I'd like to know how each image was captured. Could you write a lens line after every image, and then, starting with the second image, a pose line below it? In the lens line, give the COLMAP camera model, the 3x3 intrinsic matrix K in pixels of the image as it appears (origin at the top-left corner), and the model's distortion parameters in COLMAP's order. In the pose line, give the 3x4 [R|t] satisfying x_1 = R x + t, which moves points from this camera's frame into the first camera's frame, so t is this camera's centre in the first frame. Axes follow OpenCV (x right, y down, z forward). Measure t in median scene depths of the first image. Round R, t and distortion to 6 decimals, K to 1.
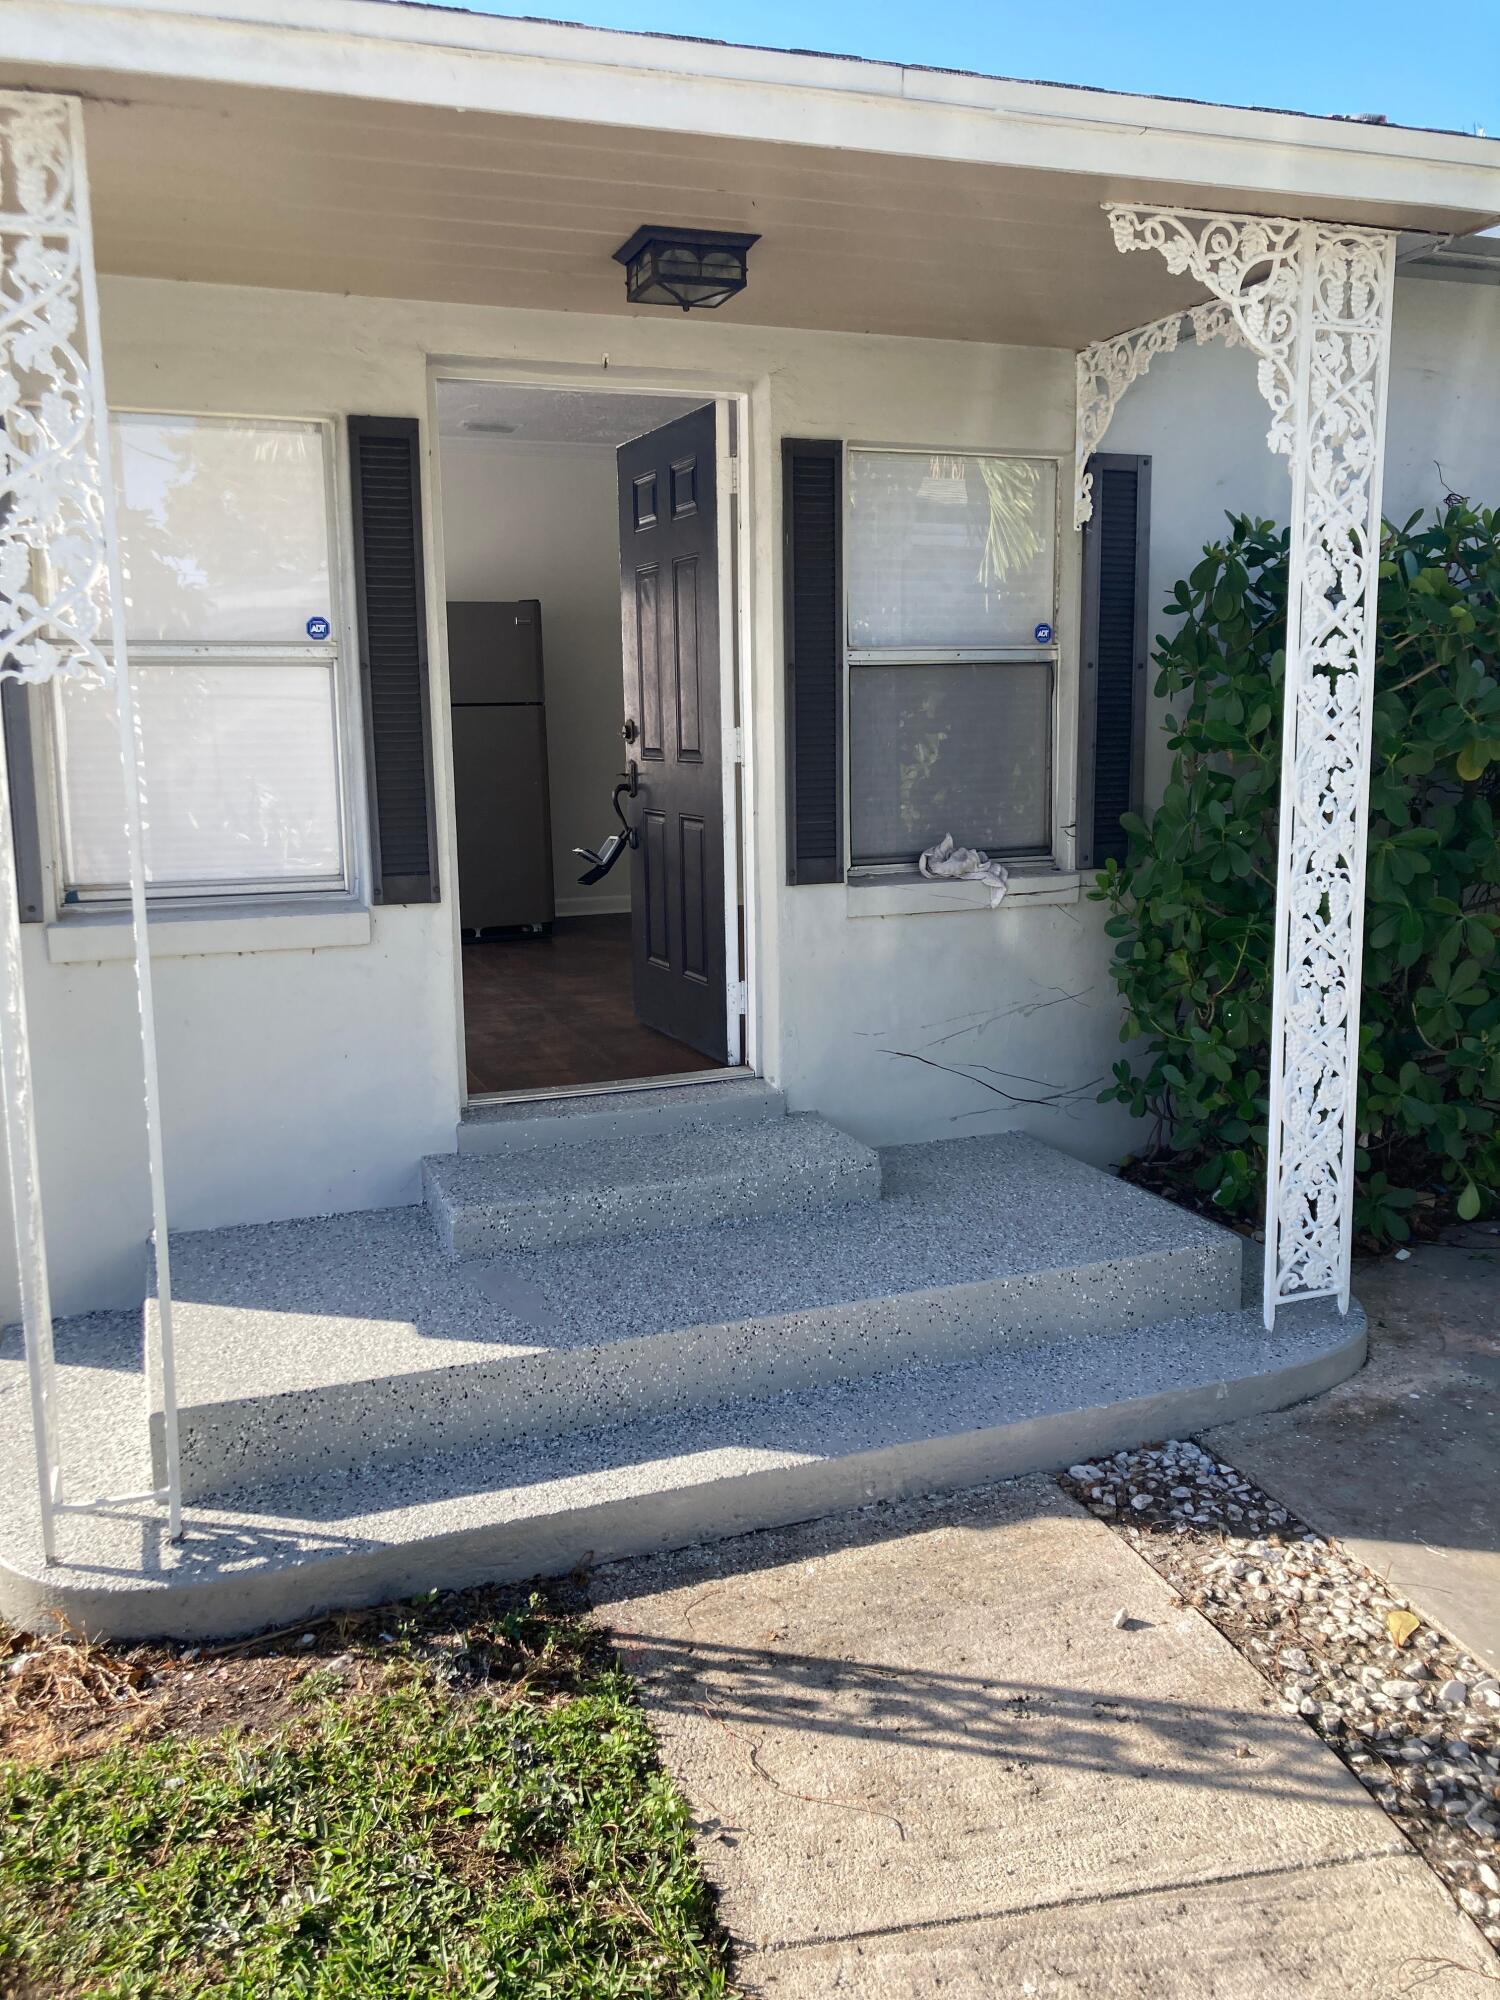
lens RADIAL K [[1678.2, 0, 723.7], [0, 1678.2, 952.3], [0, 0, 1]] dist [0.029861, -0.018366]
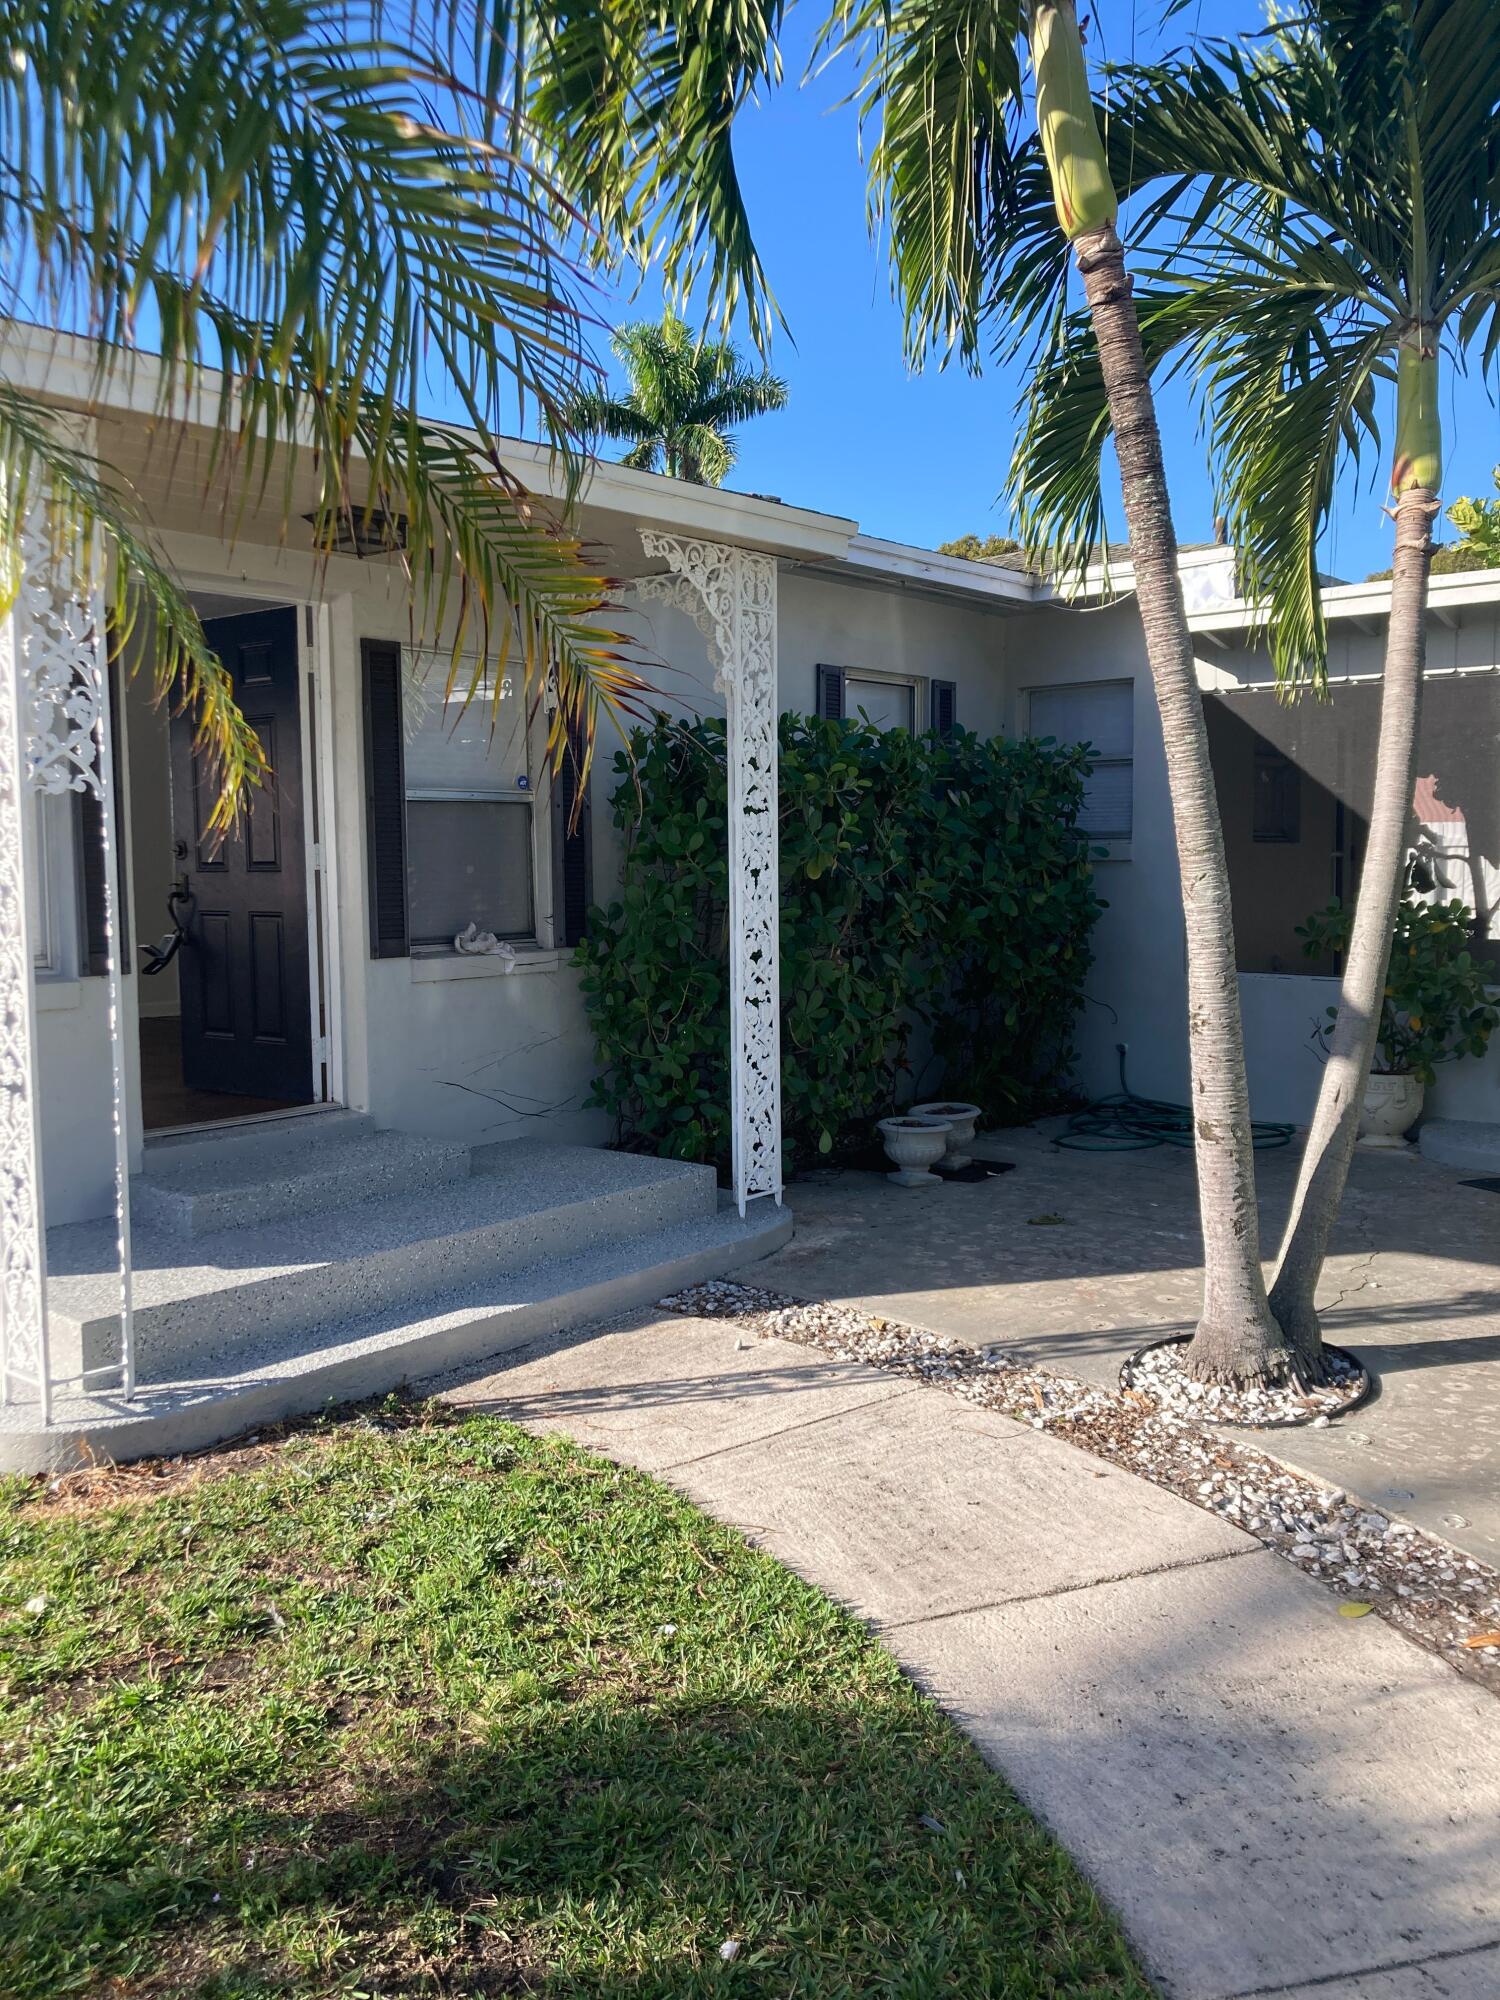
lens RADIAL K [[1643.3, 0, 751.4], [0, 1643.3, 965.3], [0, 0, 1]] dist [0.040277, -0.007169]
pose [[0.873911, -0.026039, 0.485387, -0.491835], [0.065085, 0.995841, -0.063759, 0.100537], [-0.481708, 0.087311, 0.871971, -0.448645]]
